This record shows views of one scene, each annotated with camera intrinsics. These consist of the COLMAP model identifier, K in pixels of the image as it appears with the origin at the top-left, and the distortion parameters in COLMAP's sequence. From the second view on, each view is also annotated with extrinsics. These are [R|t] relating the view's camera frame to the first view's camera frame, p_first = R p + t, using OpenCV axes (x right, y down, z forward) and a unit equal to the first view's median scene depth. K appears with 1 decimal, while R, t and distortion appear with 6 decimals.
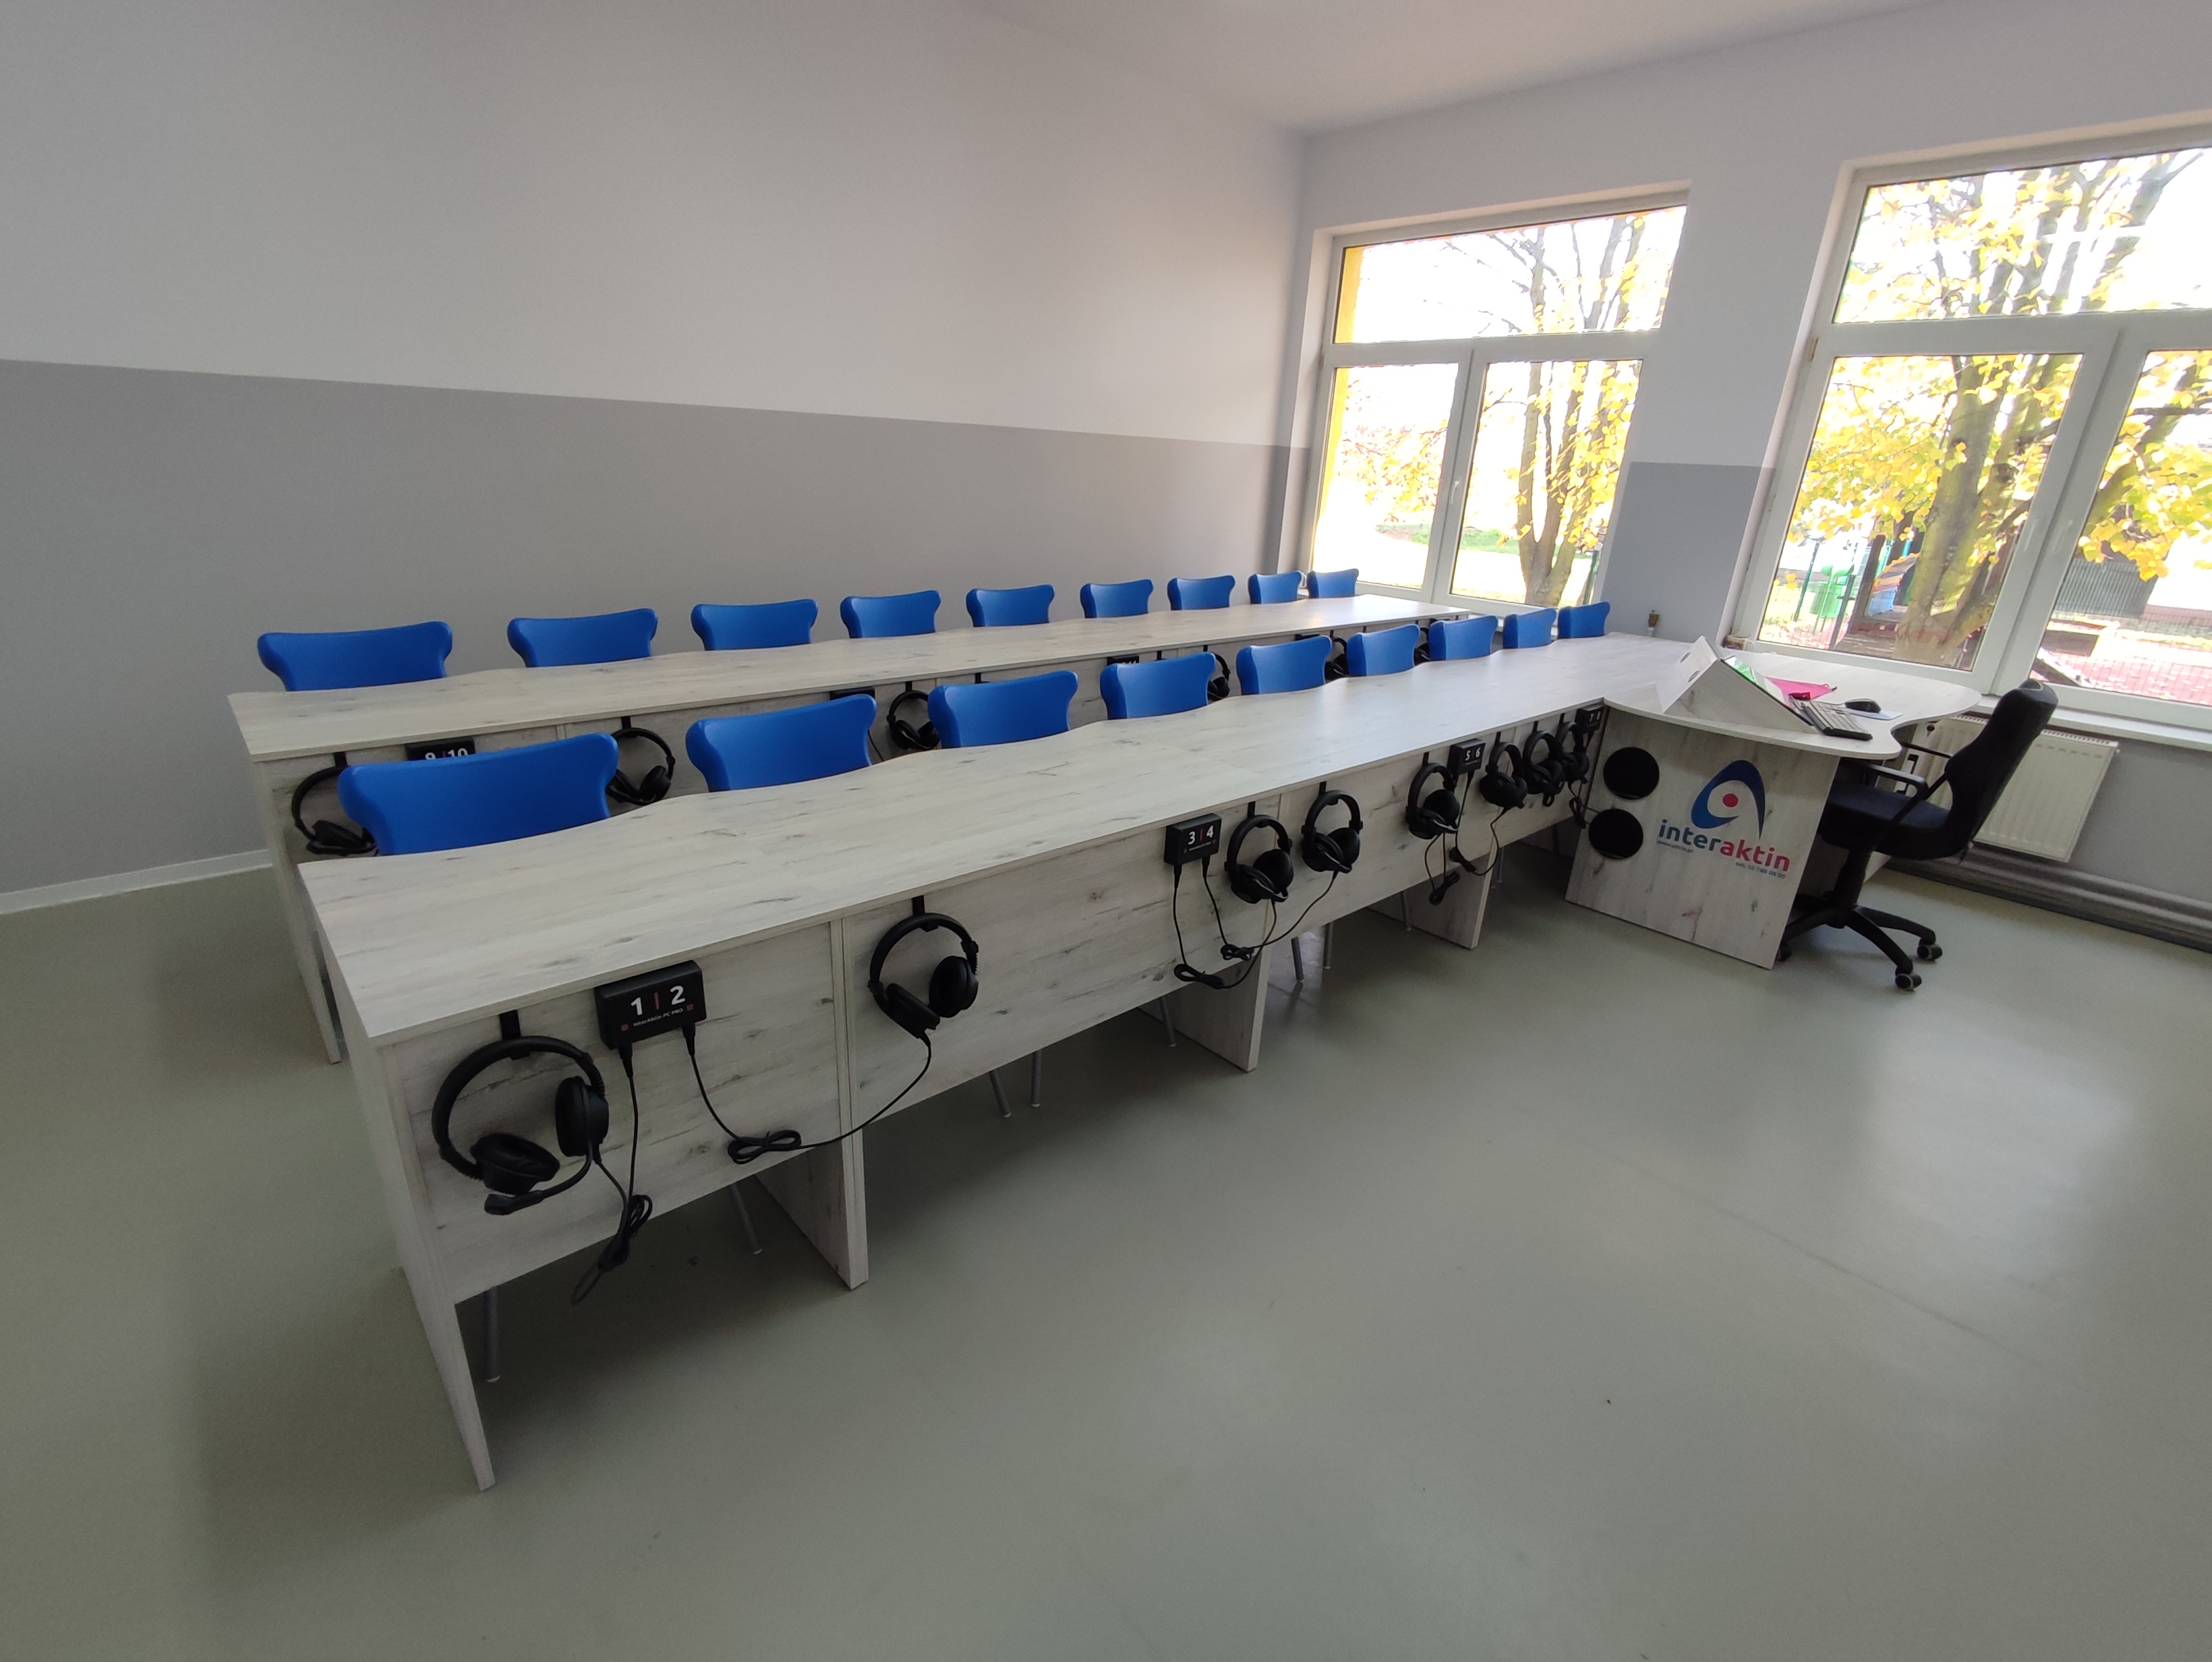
lens RADIAL K [[1016.5, 0, 1102.3], [0, 1016.5, 833.4], [0, 0, 1]] dist [-0.003316, -0.000587]
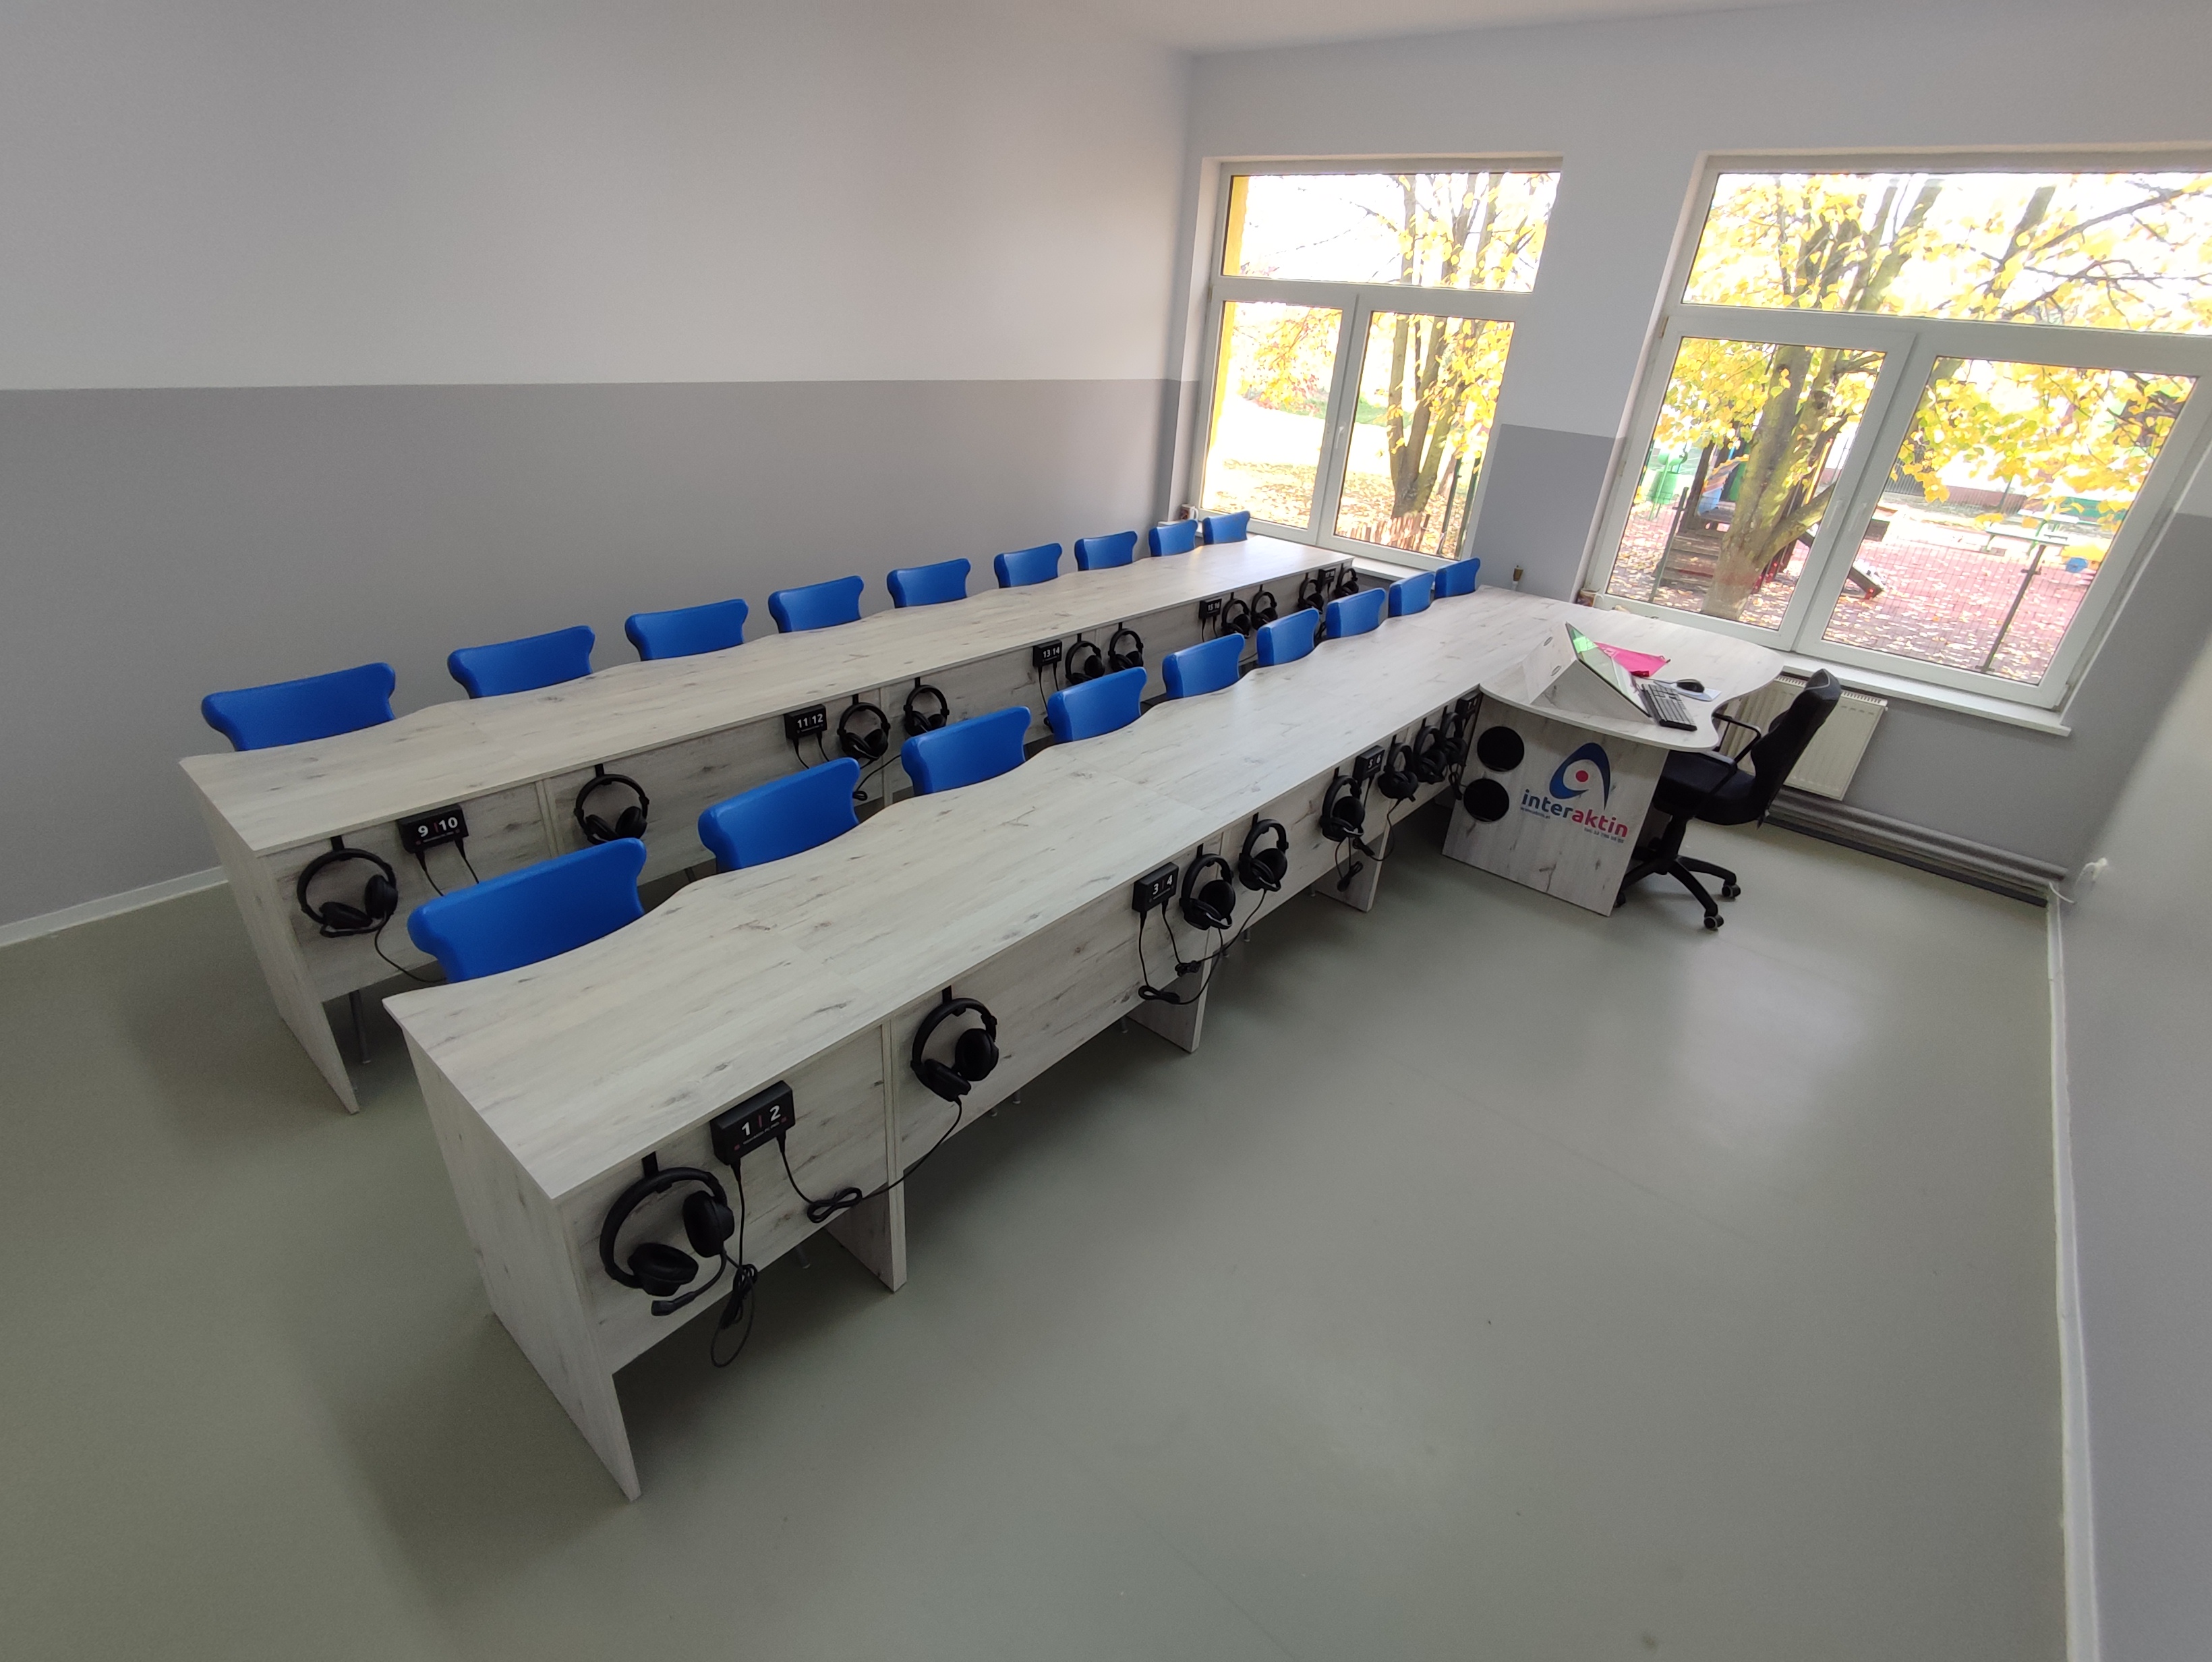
lens RADIAL K [[1016.5, 0, 1102.3], [0, 1016.5, 833.4], [0, 0, 1]] dist [-0.003316, -0.000587]
pose [[0.991337, -0.044970, 0.123404, -0.072507], [0.028375, 0.990699, 0.133080, -0.137632], [-0.128241, -0.128426, 0.983393, -0.082332]]
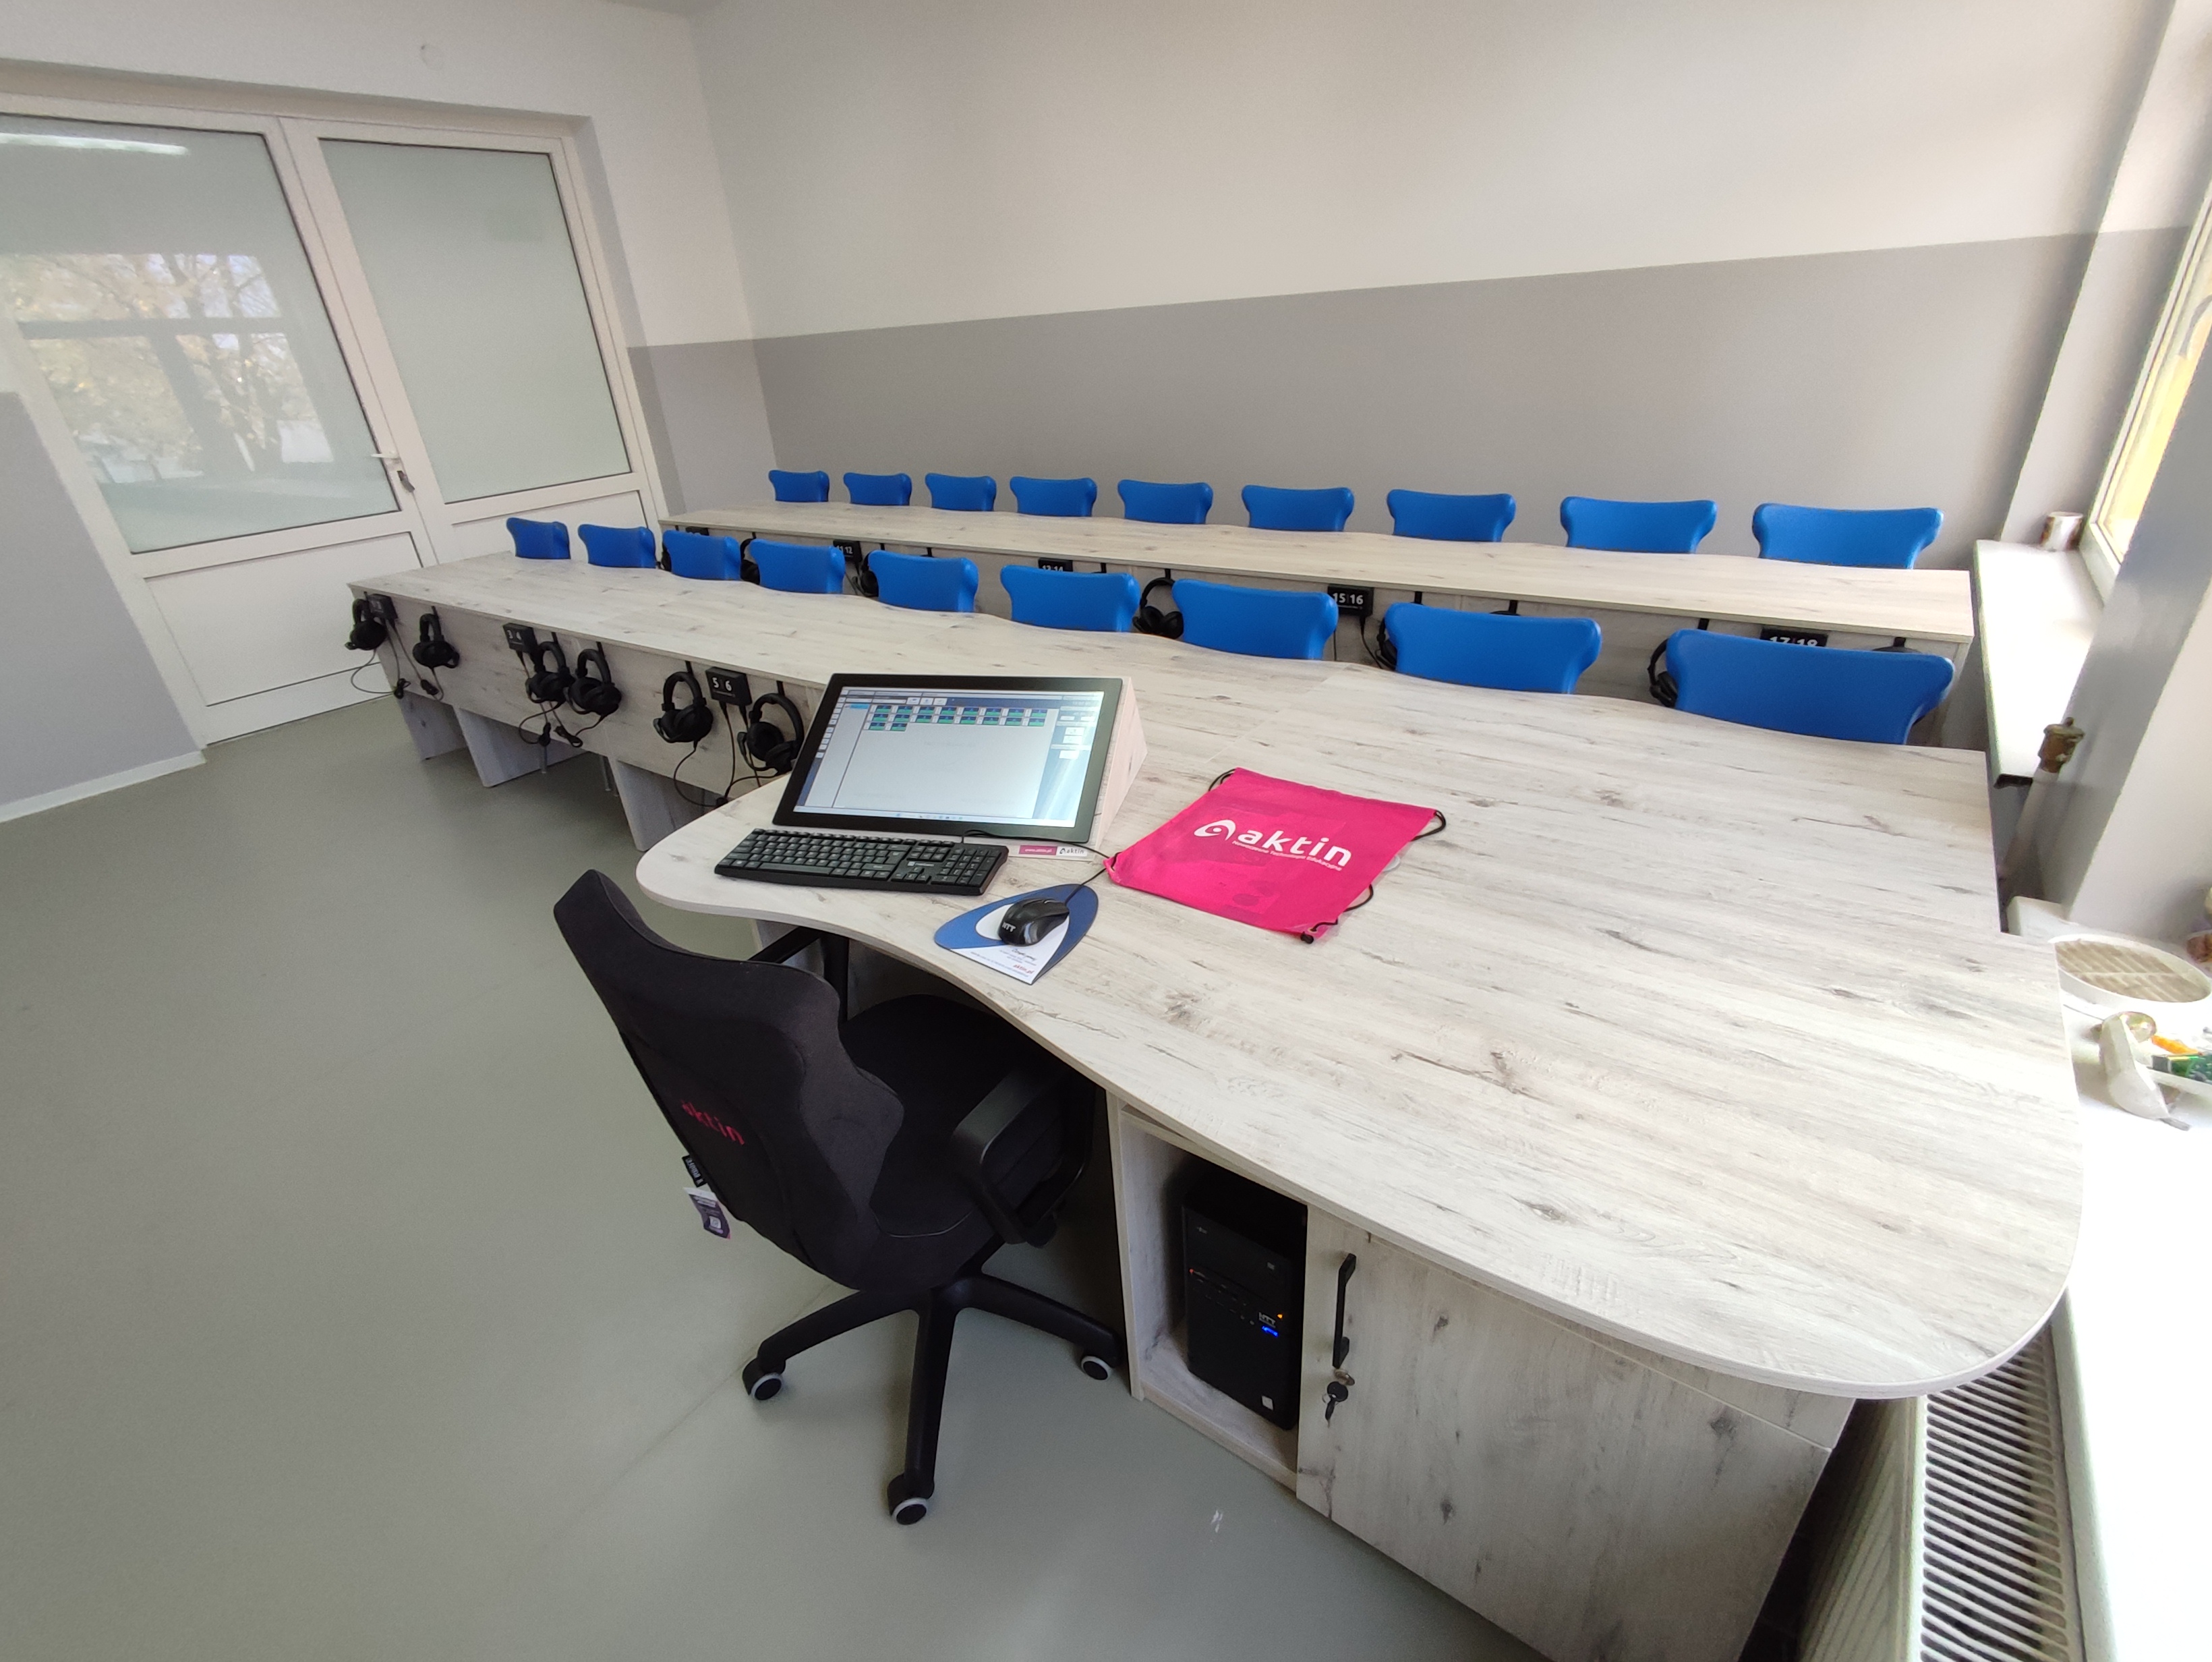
lens RADIAL K [[1011.9, 0, 1101.2], [0, 1011.9, 836.2], [0, 0, 1]] dist [-0.003092, -0.000866]
pose [[0.195746, 0.387066, -0.901035, 1.156022], [-0.274797, 0.903649, 0.328491, -0.307739], [0.941366, 0.183301, 0.283250, 0.946295]]
